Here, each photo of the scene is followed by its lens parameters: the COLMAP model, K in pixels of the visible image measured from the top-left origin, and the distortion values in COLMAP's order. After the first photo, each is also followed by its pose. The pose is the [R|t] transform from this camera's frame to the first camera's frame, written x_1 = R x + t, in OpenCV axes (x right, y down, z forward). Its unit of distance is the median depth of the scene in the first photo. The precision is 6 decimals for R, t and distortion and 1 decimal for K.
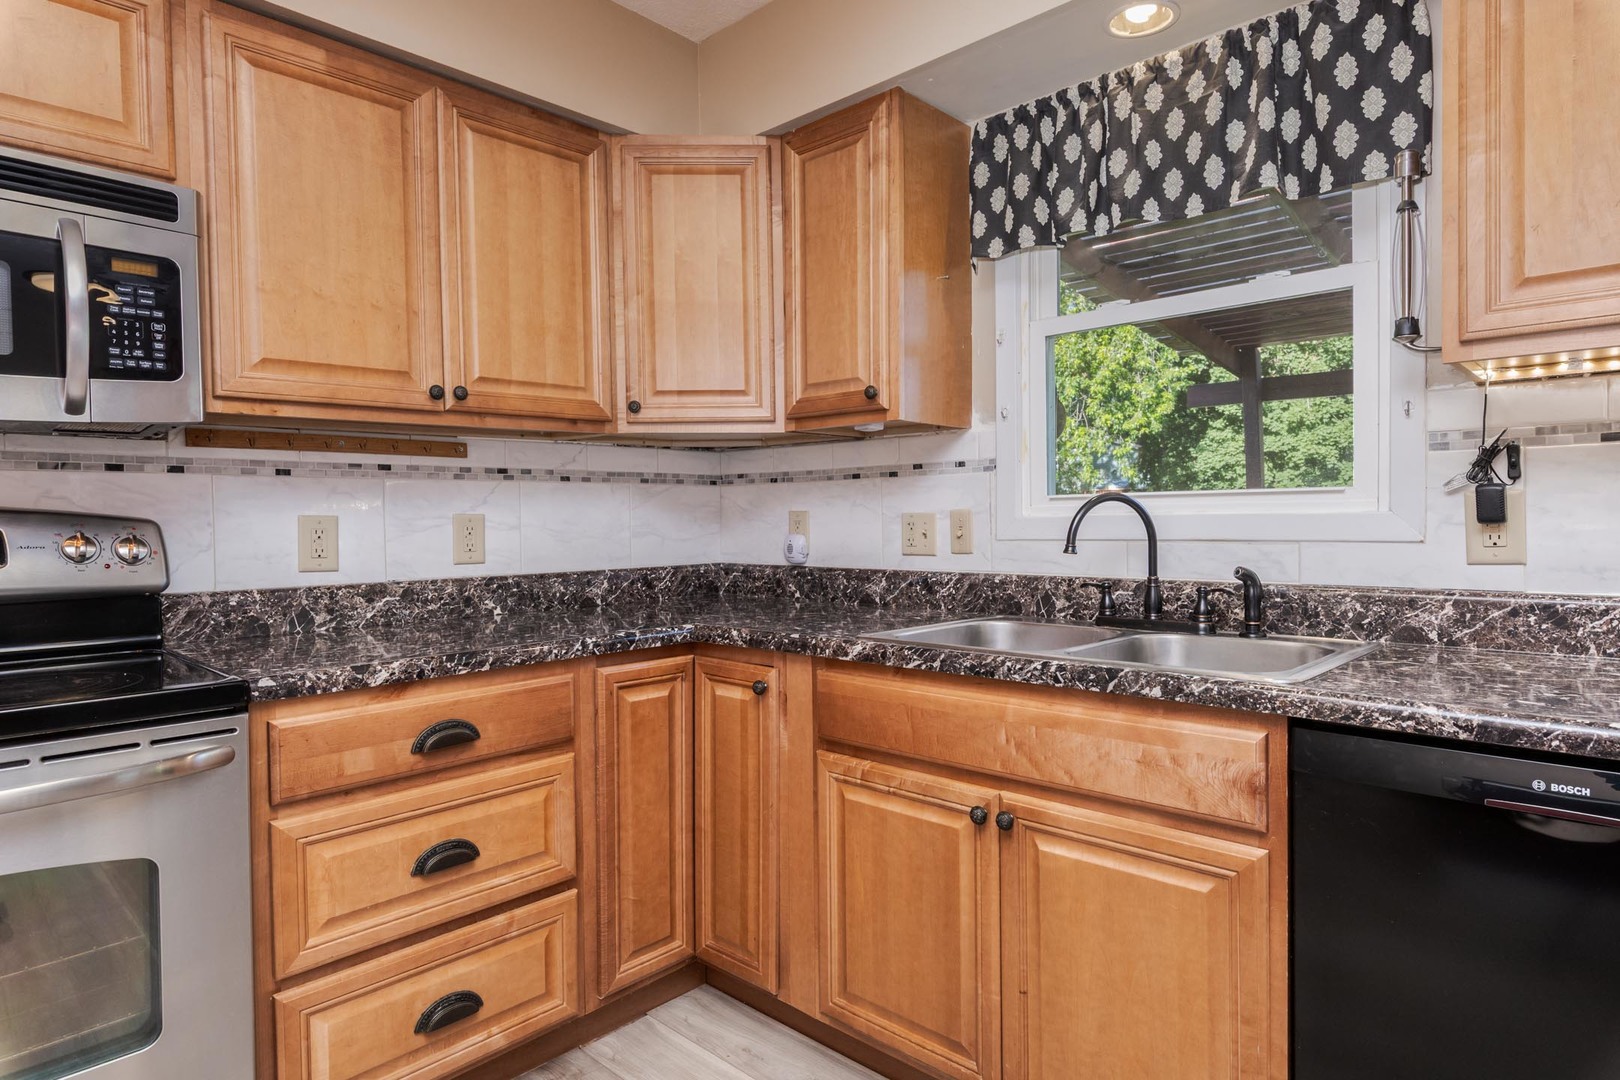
lens RADIAL K [[913.8, 0, 815.5], [0, 913.8, 537.4], [0, 0, 1]] dist [0.004971, -0.003430]
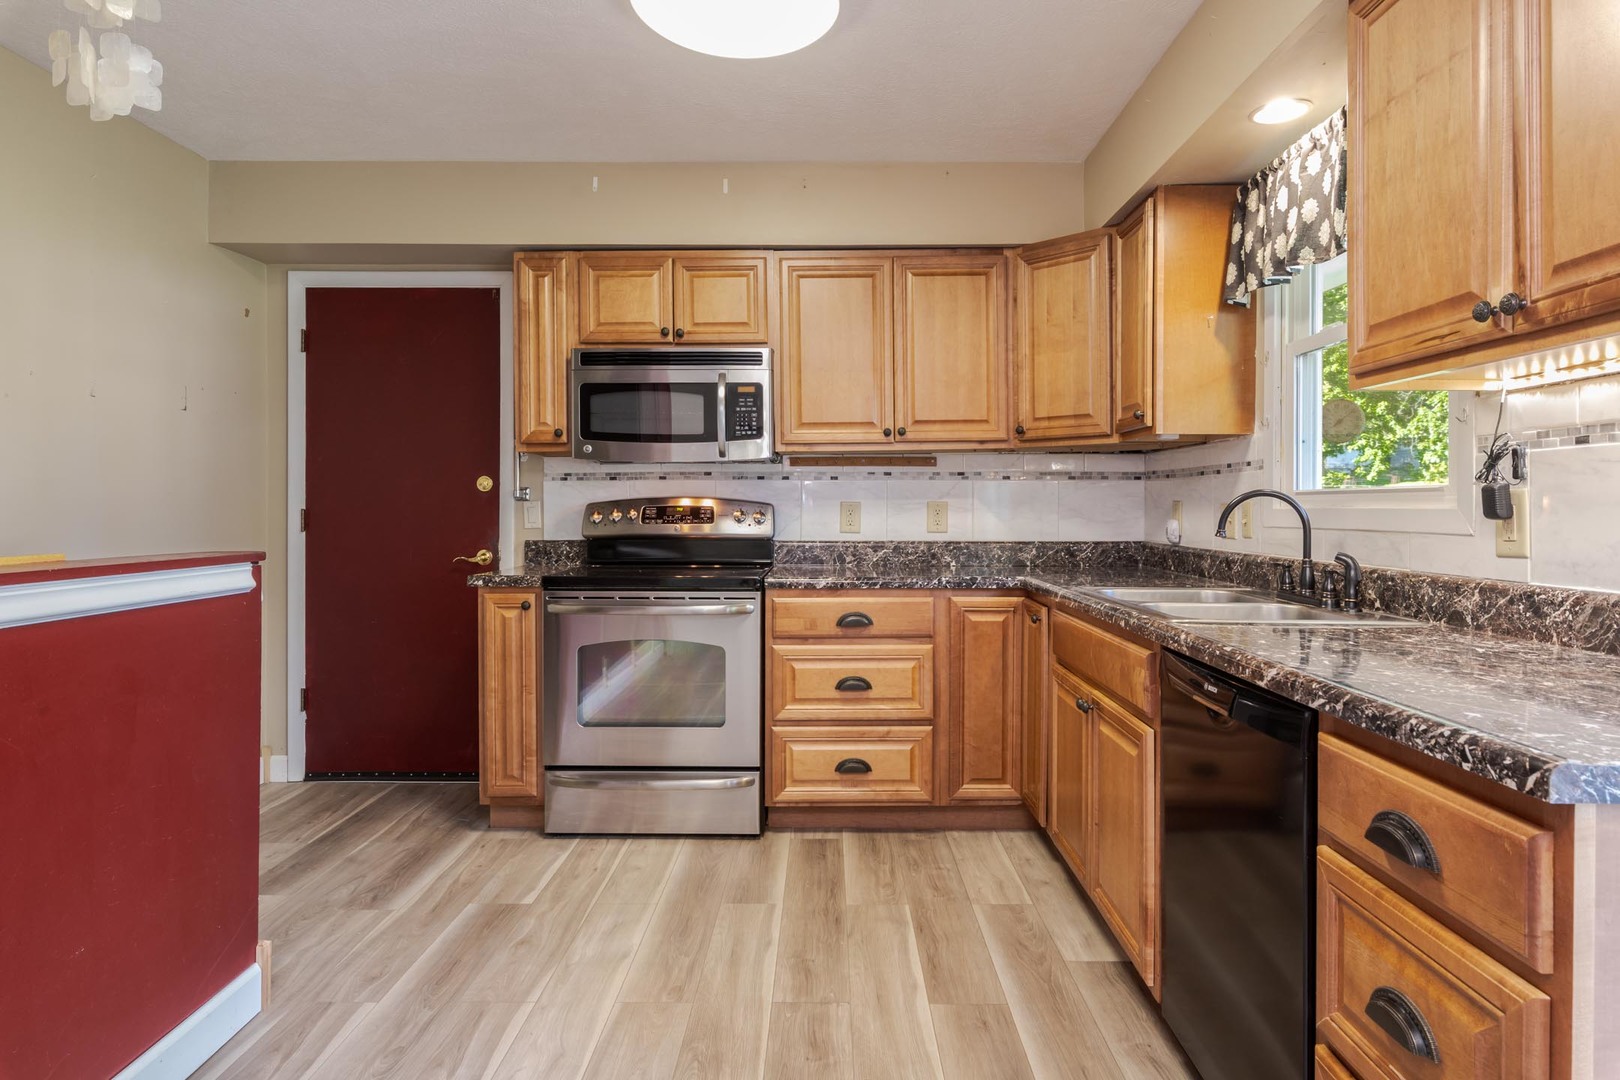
lens RADIAL K [[913.8, 0, 835.0], [0, 913.8, 514.2], [0, 0, 1]] dist [0.004971, -0.003430]
pose [[0.683942, 0.018780, -0.729295, 0.835366], [-0.024689, 0.999692, 0.002589, -0.003884], [0.729119, 0.016235, 0.684195, -0.282922]]
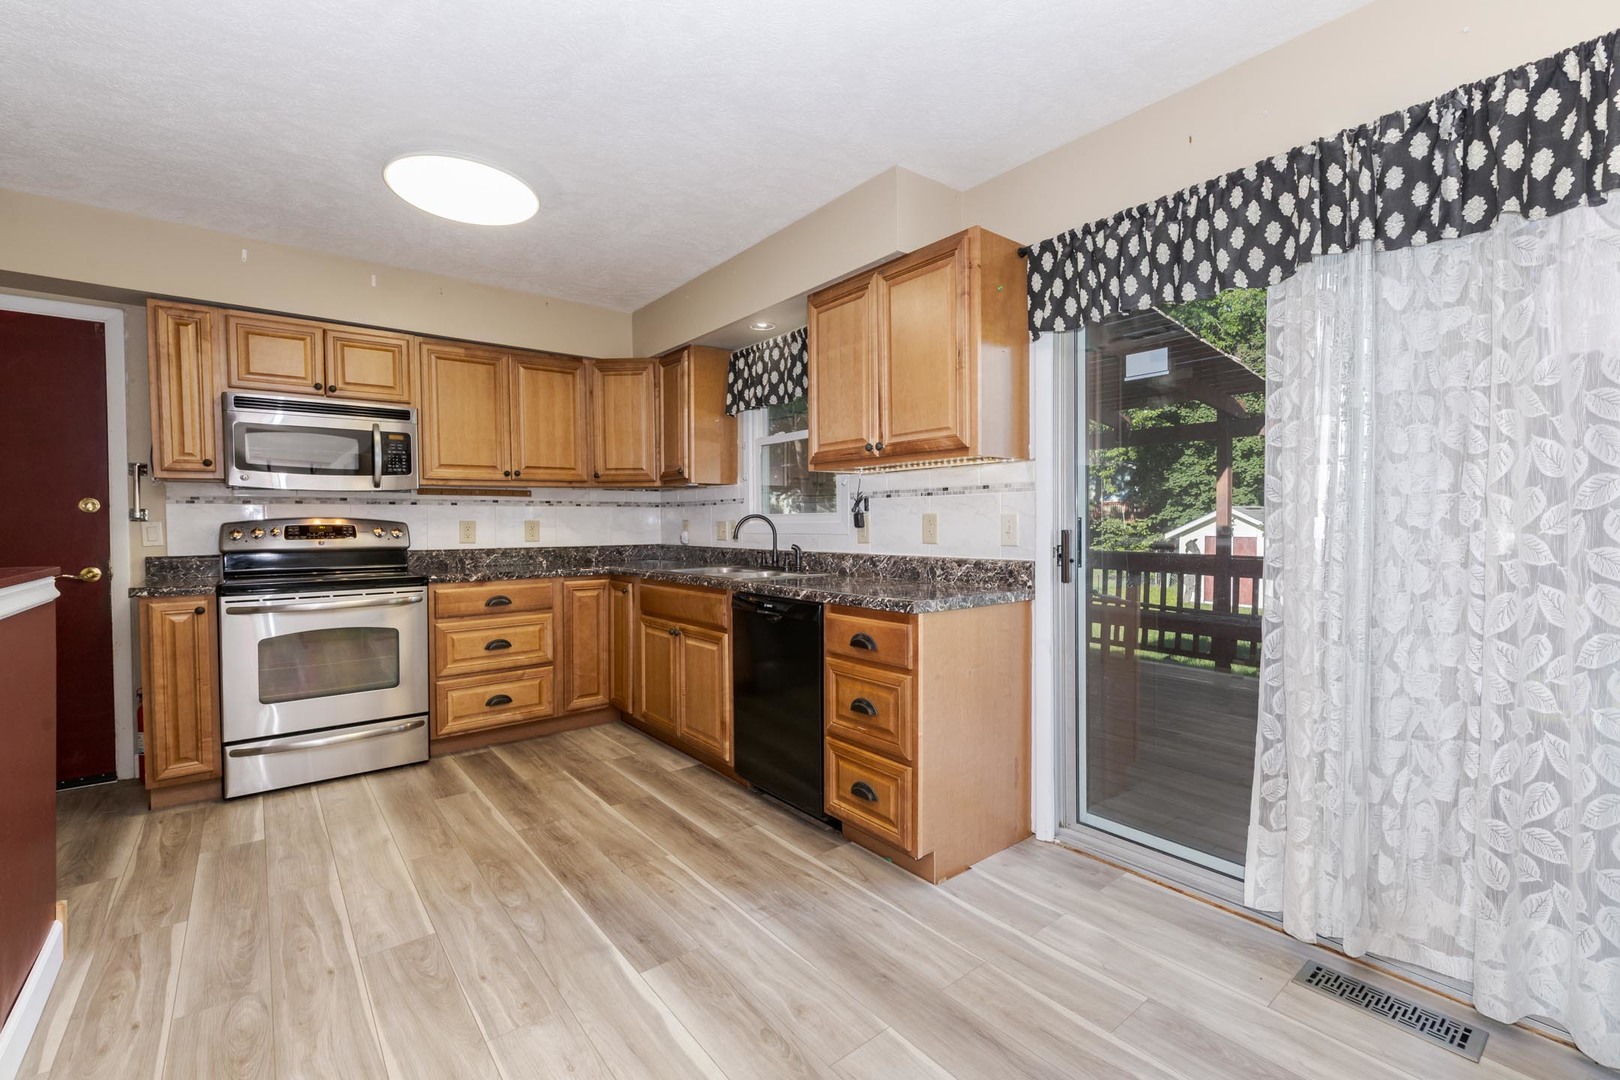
lens RADIAL K [[693.6, 0, 812.4], [0, 693.6, 537.3], [0, 0, 1]] dist [0.002625, -0.000230]
pose [[0.989745, 0.010157, -0.142483, 0.746250], [-0.009825, 0.999947, 0.003037, 0.006801], [0.142506, -0.001606, 0.989793, -0.844659]]
